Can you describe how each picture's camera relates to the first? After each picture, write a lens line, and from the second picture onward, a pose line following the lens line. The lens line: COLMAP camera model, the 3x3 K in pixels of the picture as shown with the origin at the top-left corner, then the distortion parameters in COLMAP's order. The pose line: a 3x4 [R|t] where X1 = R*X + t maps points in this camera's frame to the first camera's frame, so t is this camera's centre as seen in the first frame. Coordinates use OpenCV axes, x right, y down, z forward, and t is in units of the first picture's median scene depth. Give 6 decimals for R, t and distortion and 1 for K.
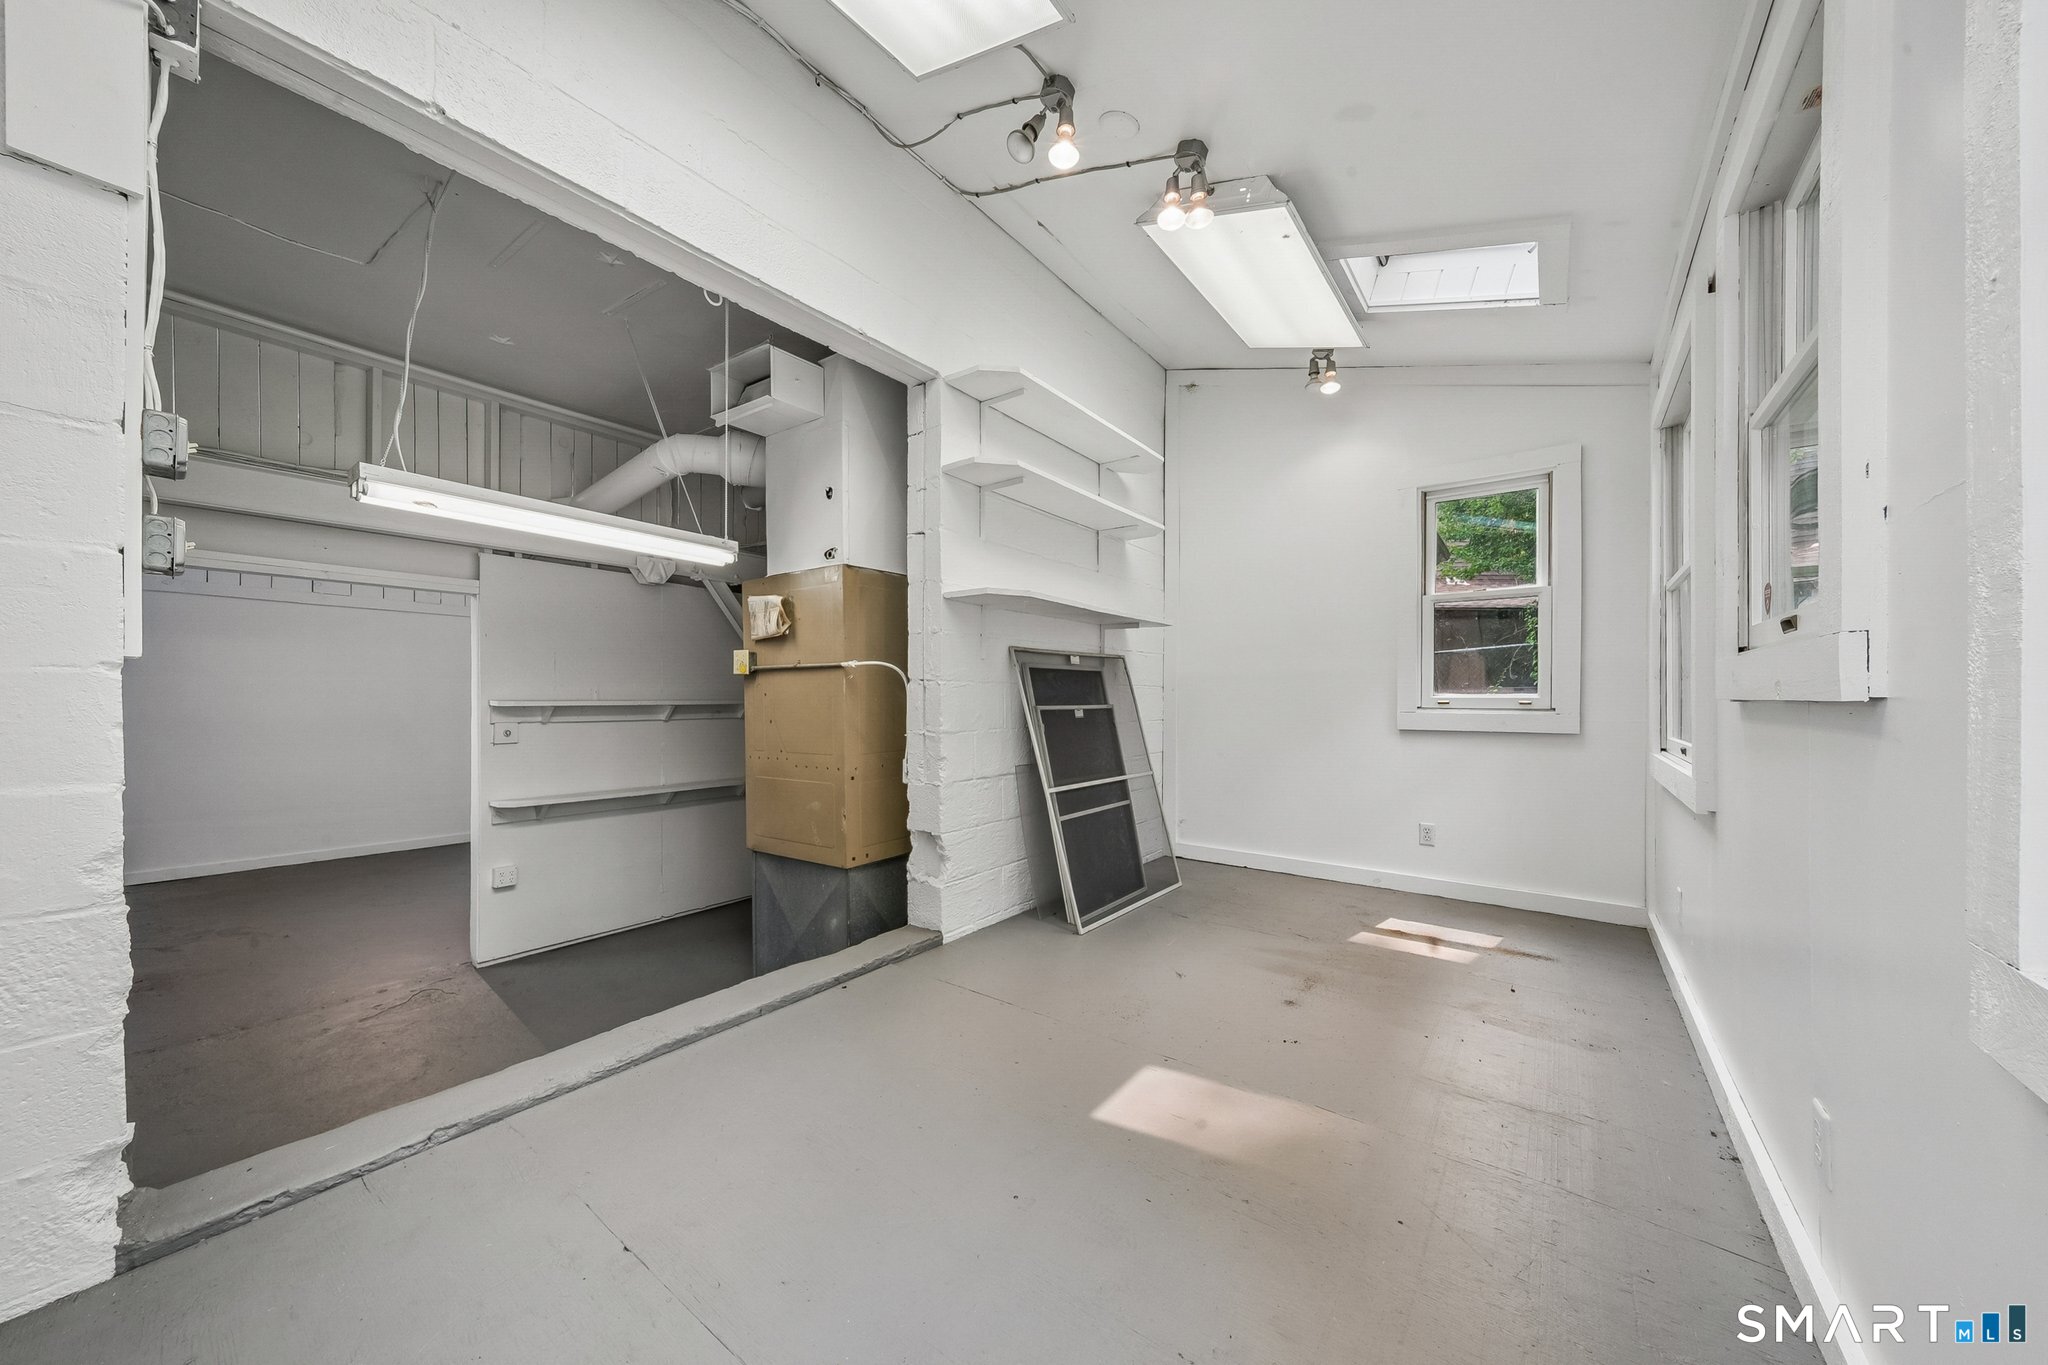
lens RADIAL K [[713.4, 0, 1017.1], [0, 713.4, 699.6], [0, 0, 1]] dist [-0.008870, -0.000111]
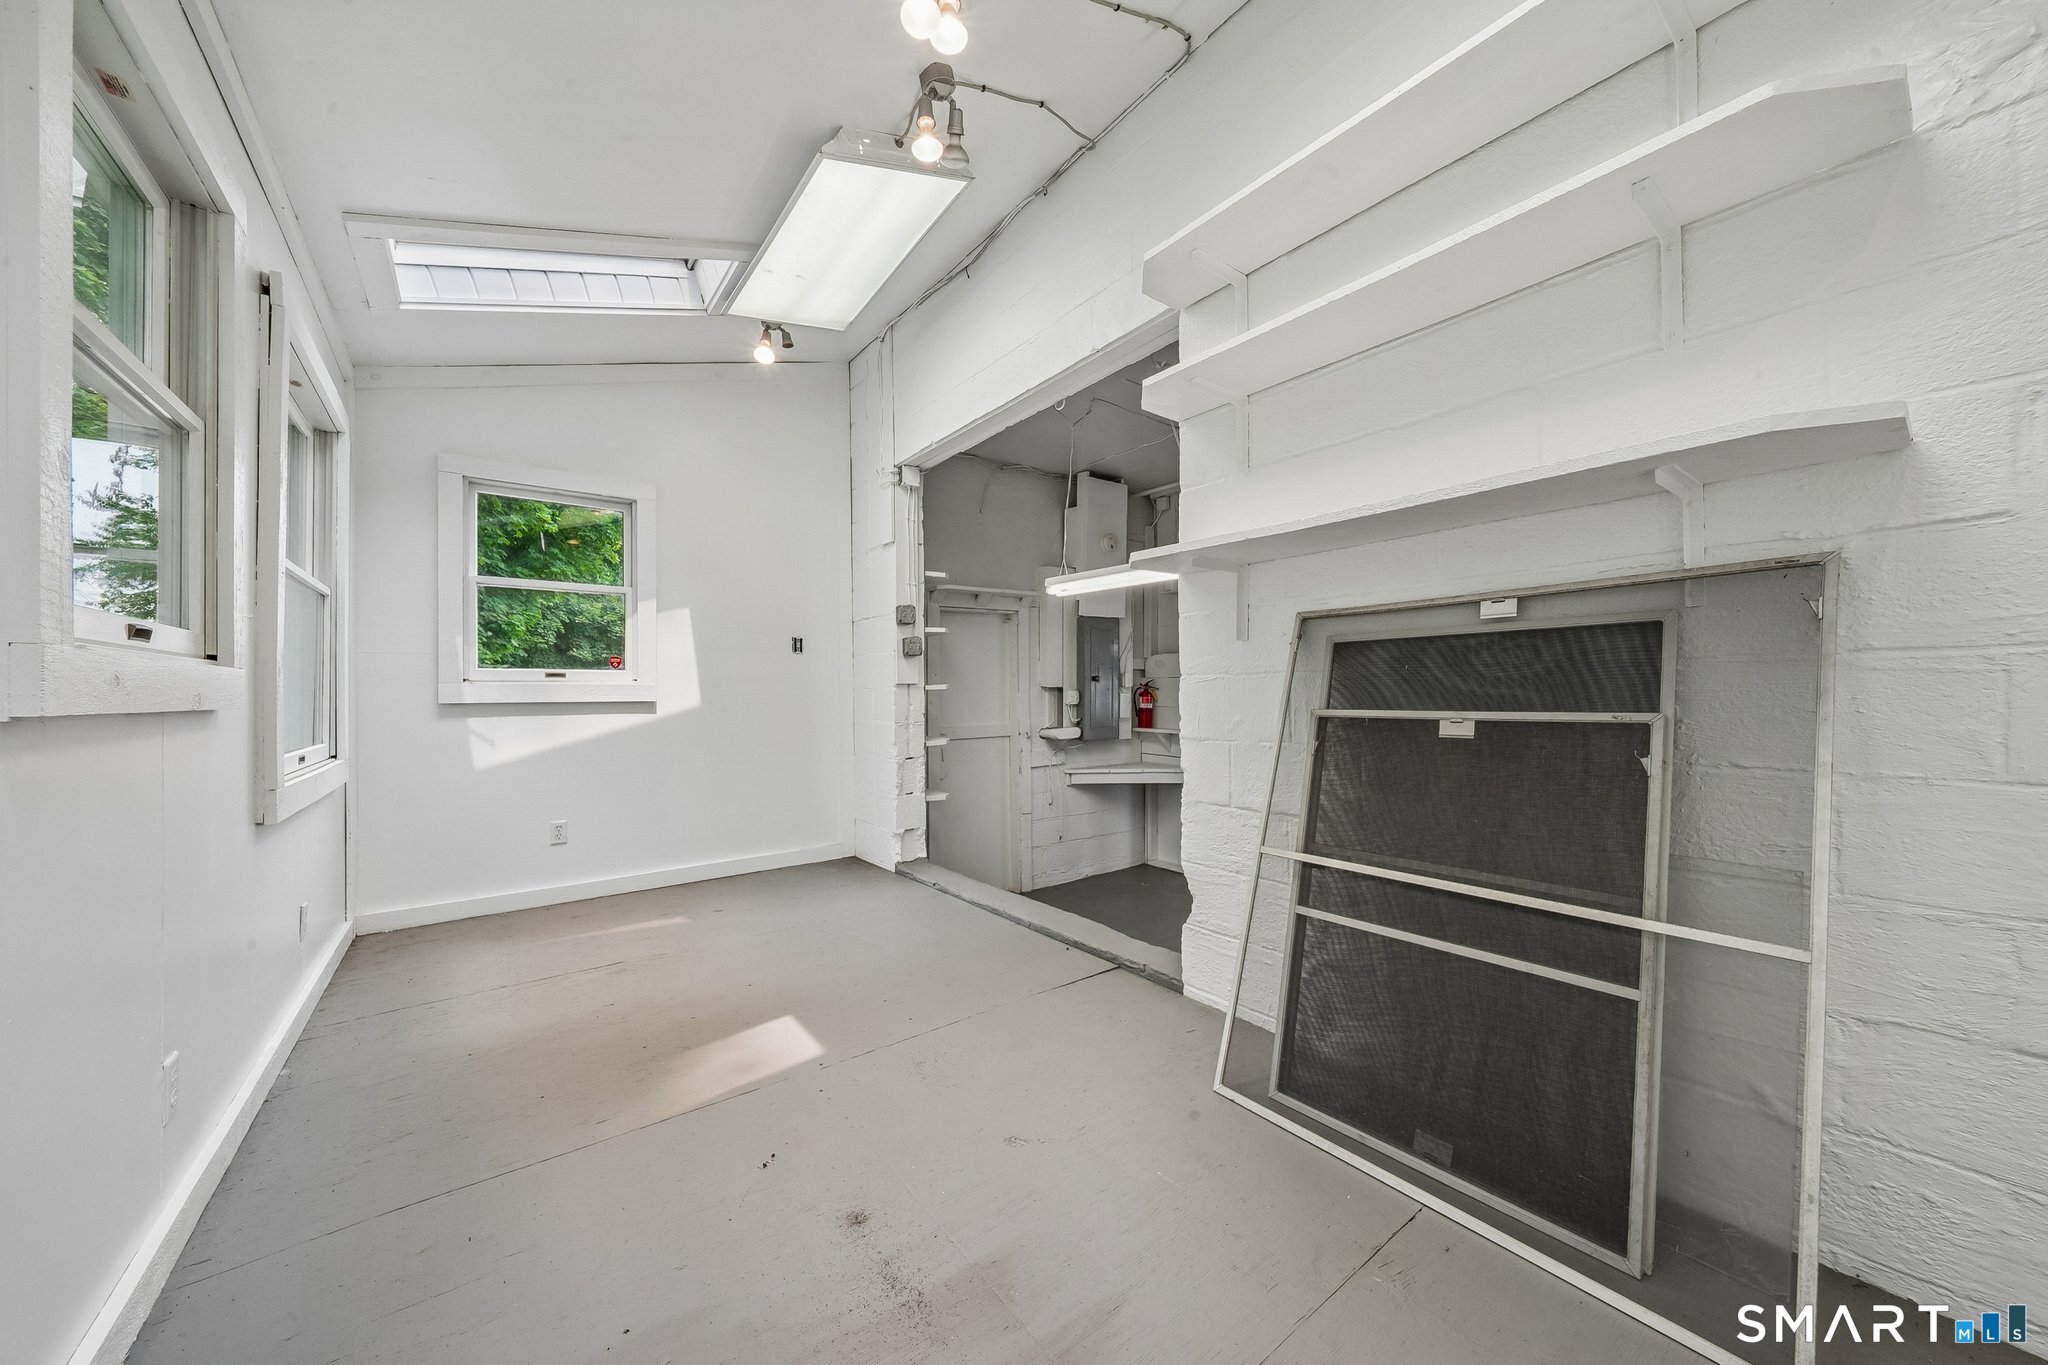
lens RADIAL K [[713.4, 0, 1018.9], [0, 713.4, 693.9], [0, 0, 1]] dist [-0.008870, -0.000111]
pose [[-0.282858, 0.003914, -0.959154, 0.691297], [0.010421, 0.999945, 0.001007, -0.007418], [0.959105, -0.009710, -0.282883, 0.987367]]
